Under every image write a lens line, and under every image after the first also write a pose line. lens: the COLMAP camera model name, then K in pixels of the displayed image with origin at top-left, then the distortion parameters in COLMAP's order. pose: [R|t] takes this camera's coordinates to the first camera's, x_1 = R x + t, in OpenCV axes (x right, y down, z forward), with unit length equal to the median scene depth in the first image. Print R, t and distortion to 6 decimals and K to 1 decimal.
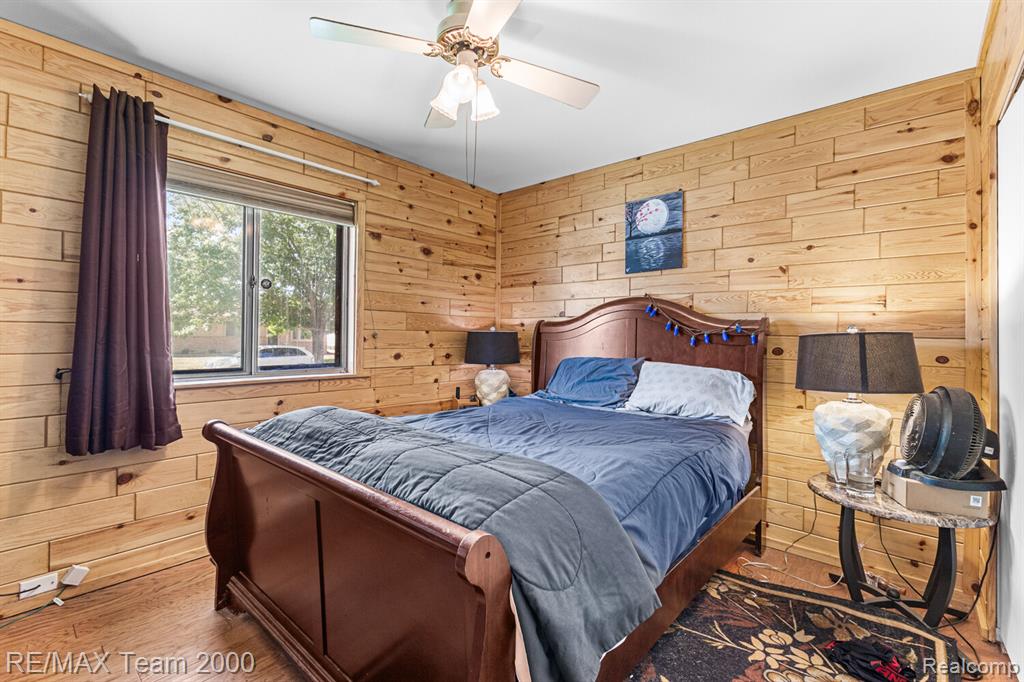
lens RADIAL K [[451.4, 0, 518.5], [0, 451.4, 334.2], [0, 0, 1]] dist [0.001449, 0.000188]
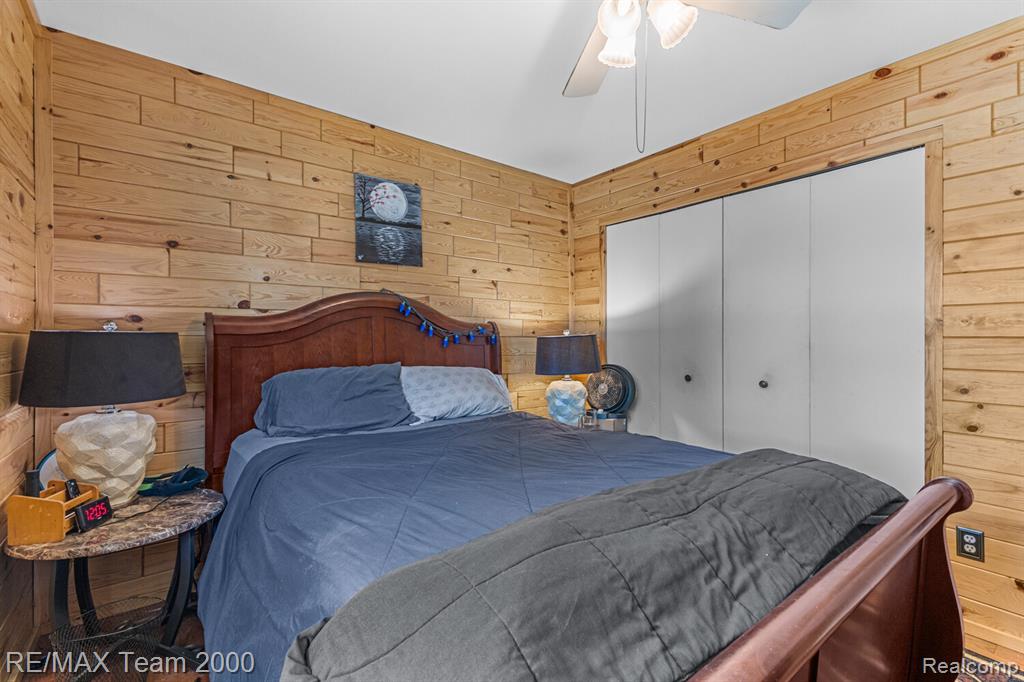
lens RADIAL K [[451.4, 0, 517.5], [0, 451.4, 340.0], [0, 0, 1]] dist [0.001449, 0.000188]
pose [[0.187813, -0.013676, 0.982110, -0.533599], [0.002100, 0.999906, 0.013522, -0.003703], [-0.982202, -0.000478, 0.187824, 0.600844]]
